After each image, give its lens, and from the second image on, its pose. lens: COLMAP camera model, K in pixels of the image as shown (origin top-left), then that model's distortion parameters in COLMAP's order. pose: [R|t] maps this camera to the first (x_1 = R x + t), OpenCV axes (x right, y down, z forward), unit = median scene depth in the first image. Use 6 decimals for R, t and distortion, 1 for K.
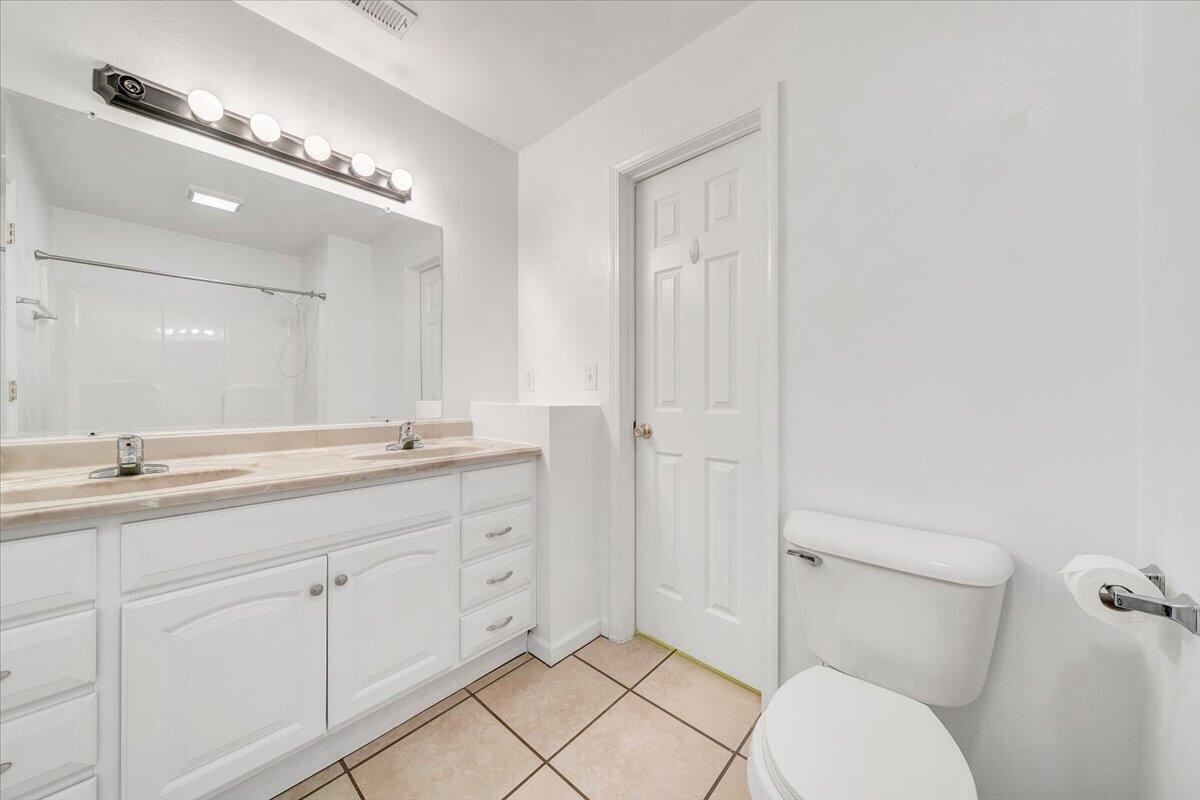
lens RADIAL K [[418.1, 0, 602.4], [0, 418.1, 393.7], [0, 0, 1]] dist [0.001738, -0.000415]
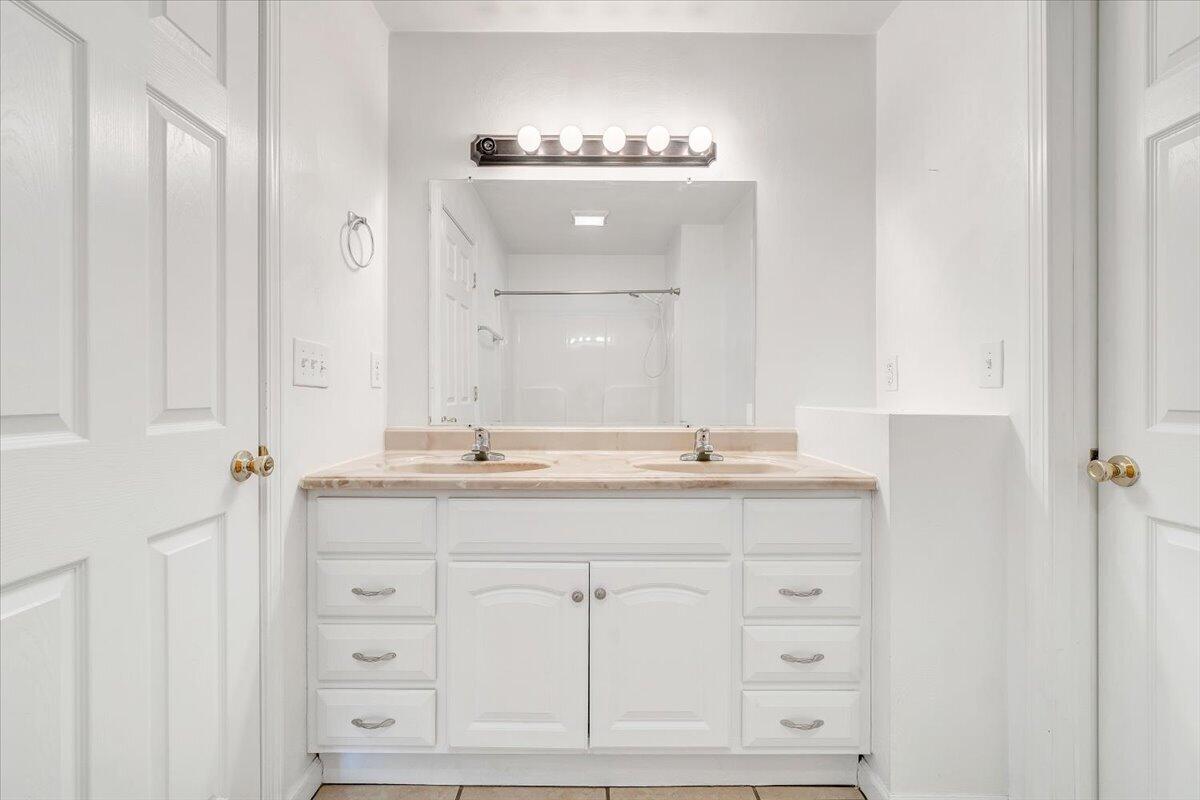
lens RADIAL K [[518.3, 0, 594.2], [0, 518.3, 394.8], [0, 0, 1]] dist [0.002549, -0.000390]
pose [[0.664817, 0.000407, -0.747006, 0.160458], [0.000688, 0.999999, 0.001157, -0.000474], [0.747006, -0.001283, 0.664816, 0.152551]]
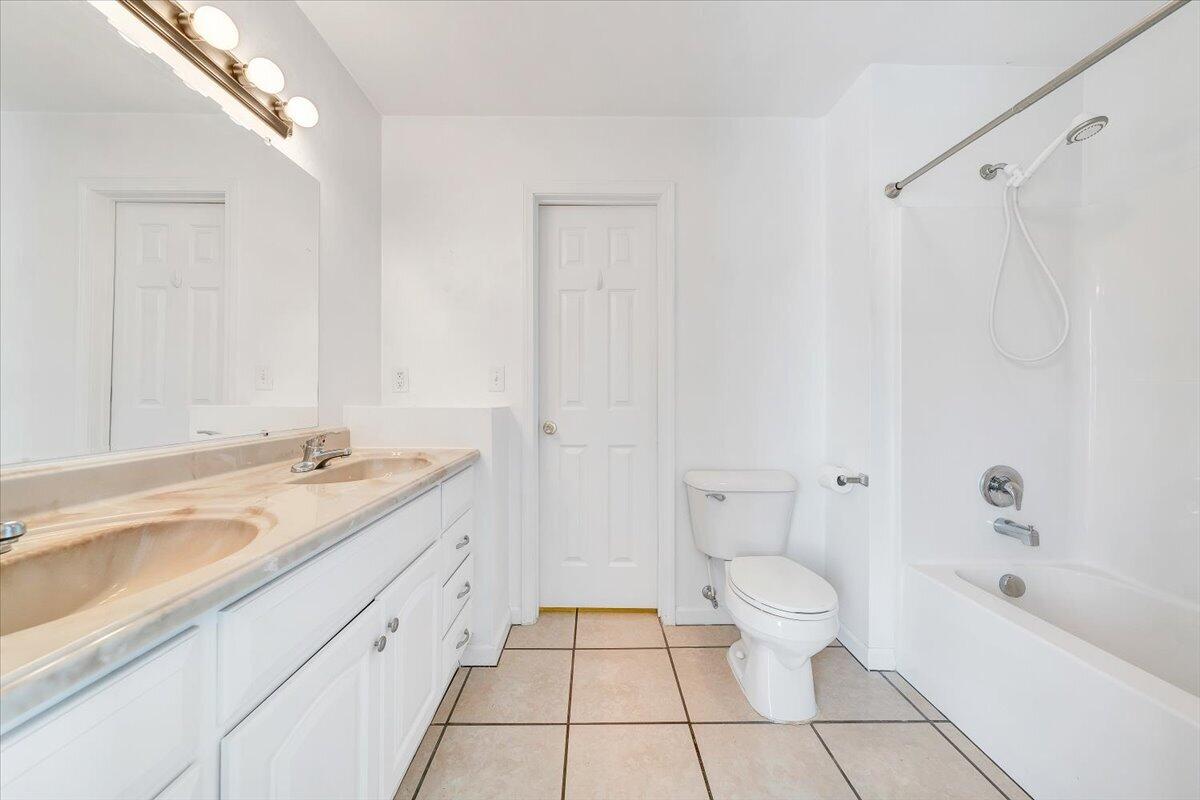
lens RADIAL K [[418.1, 0, 602.0], [0, 418.1, 391.1], [0, 0, 1]] dist [0.001738, -0.000415]
pose [[0.729067, 0.002637, 0.684438, -0.621566], [0.000393, 0.999991, -0.004271, -0.005559], [-0.684443, 0.003383, 0.729059, 0.086209]]
